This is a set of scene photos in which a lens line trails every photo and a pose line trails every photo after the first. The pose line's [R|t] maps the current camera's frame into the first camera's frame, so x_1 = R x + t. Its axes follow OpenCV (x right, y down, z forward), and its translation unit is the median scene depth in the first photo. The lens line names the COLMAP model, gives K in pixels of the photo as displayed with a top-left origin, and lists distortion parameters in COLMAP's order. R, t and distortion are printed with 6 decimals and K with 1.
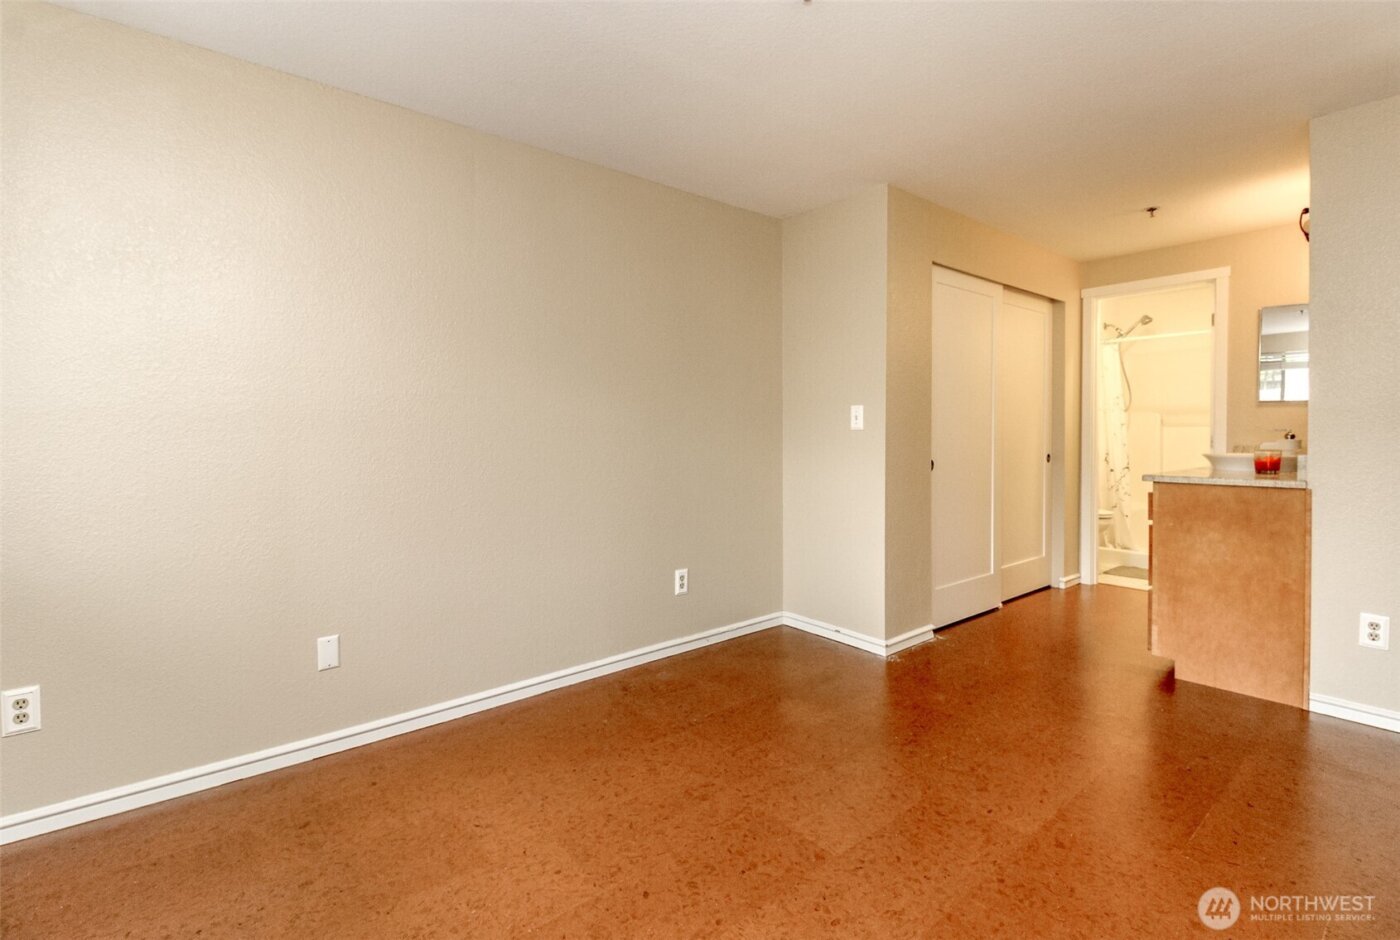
lens RADIAL K [[640.2, 0, 694.6], [0, 640.2, 443.2], [0, 0, 1]] dist [0.007066, -0.006443]
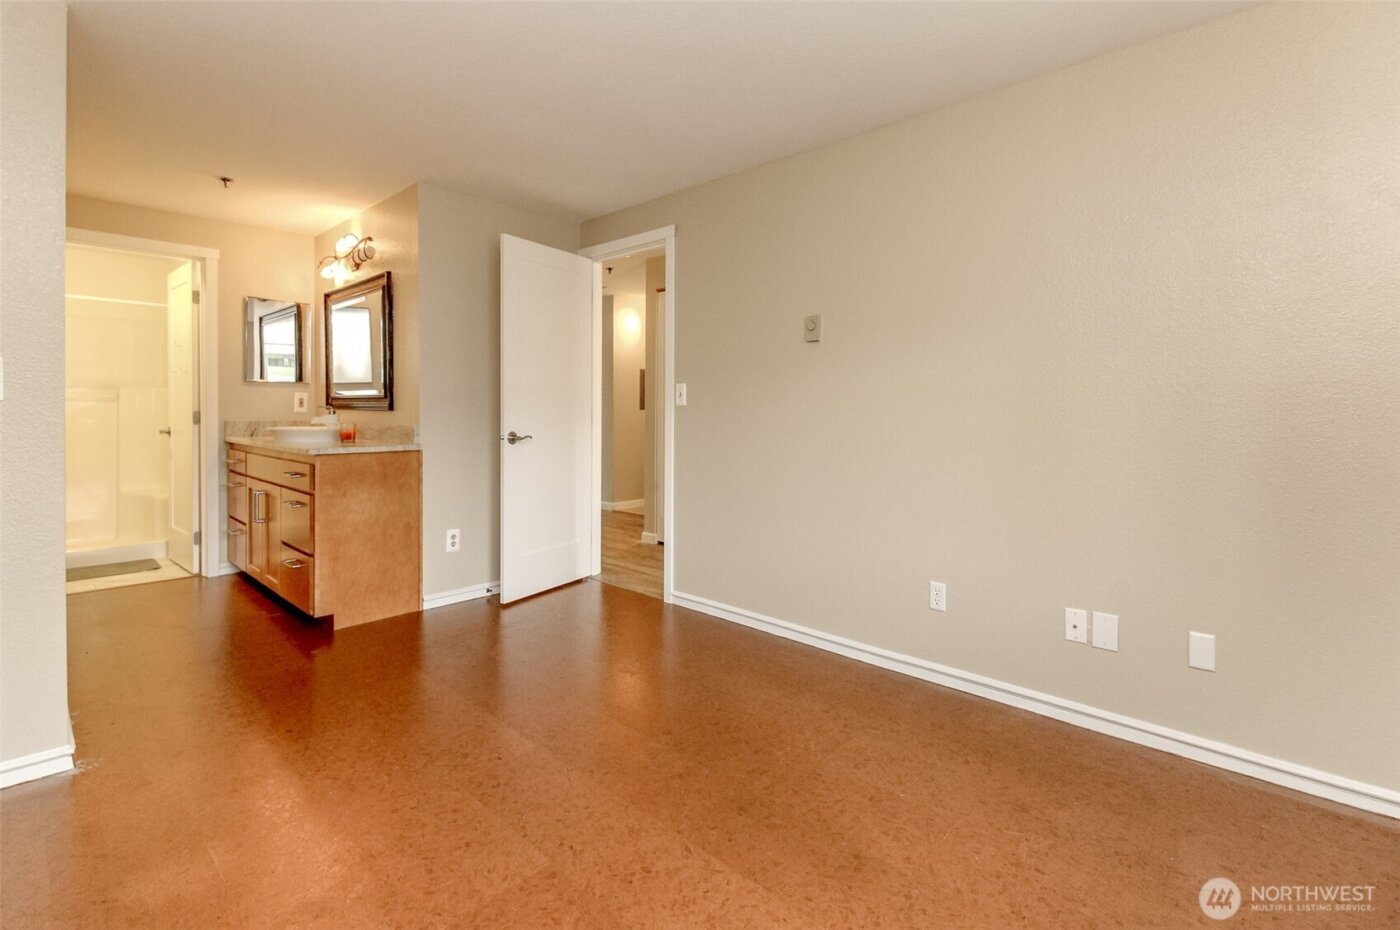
lens RADIAL K [[639.9, 0, 673.4], [0, 639.9, 419.5], [0, 0, 1]] dist [0.024033, -0.010948]
pose [[-0.115821, -0.010195, 0.993218, -0.442813], [0.010769, 0.999876, 0.011519, -0.004556], [-0.993212, 0.012030, -0.115697, 0.565863]]
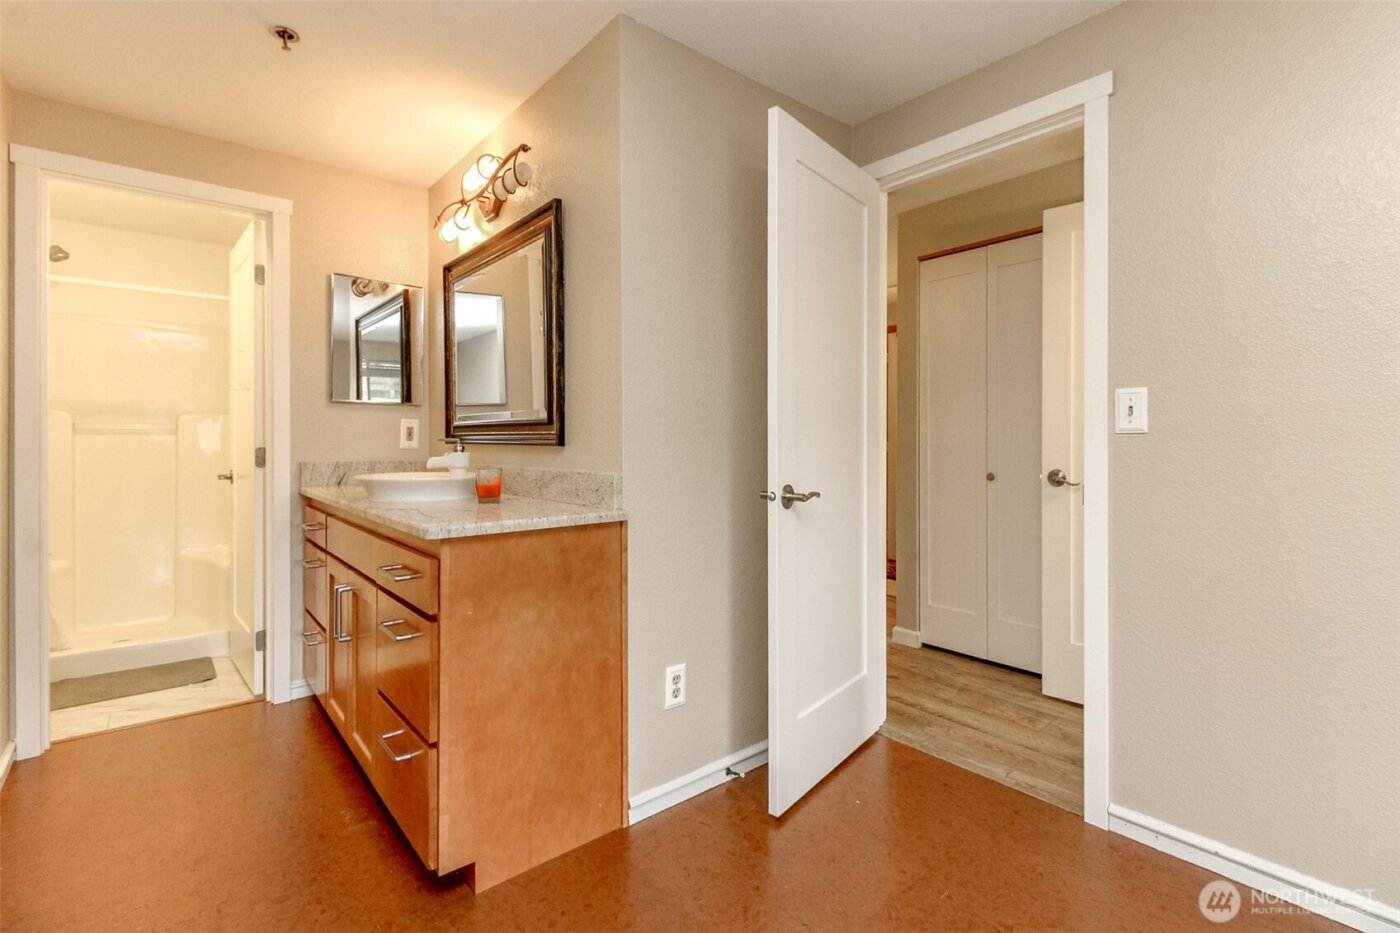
lens RADIAL K [[639.9, 0, 685.6], [0, 639.9, 441.1], [0, 0, 1]] dist [0.024033, -0.010948]
pose [[-0.003877, 0.003629, 0.999986, 0.206429], [0.016674, 0.999855, -0.003563, -0.014483], [-0.999853, 0.016660, -0.003937, 0.853921]]
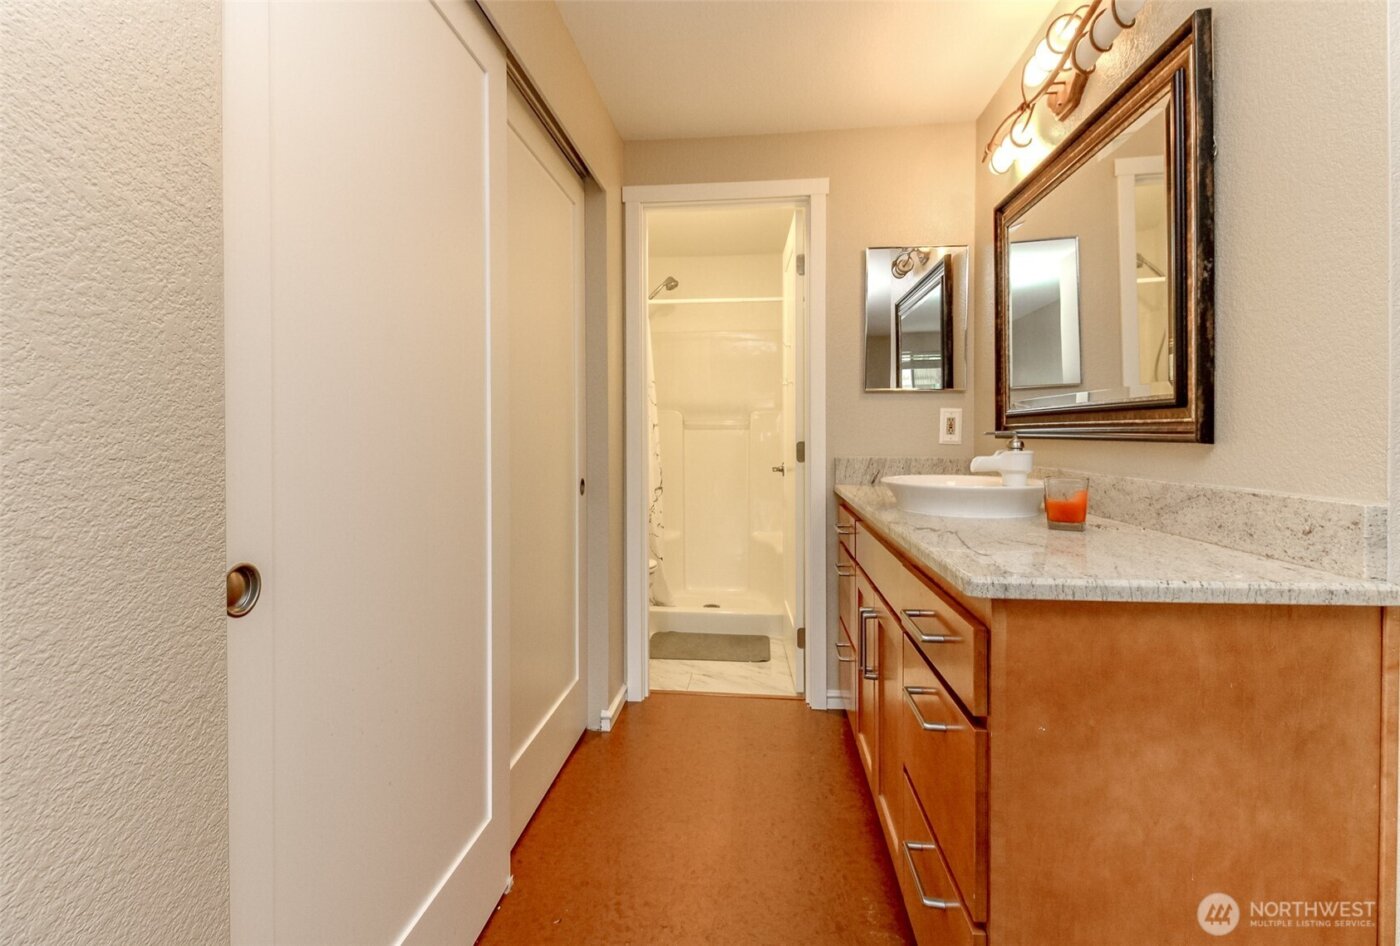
lens RADIAL K [[640.2, 0, 694.4], [0, 640.2, 444.3], [0, 0, 1]] dist [0.007066, -0.006443]
pose [[0.709866, -0.008915, 0.704280, 0.415211], [0.011733, 0.999931, 0.000832, -0.017737], [-0.704239, 0.007673, 0.709921, 0.934878]]
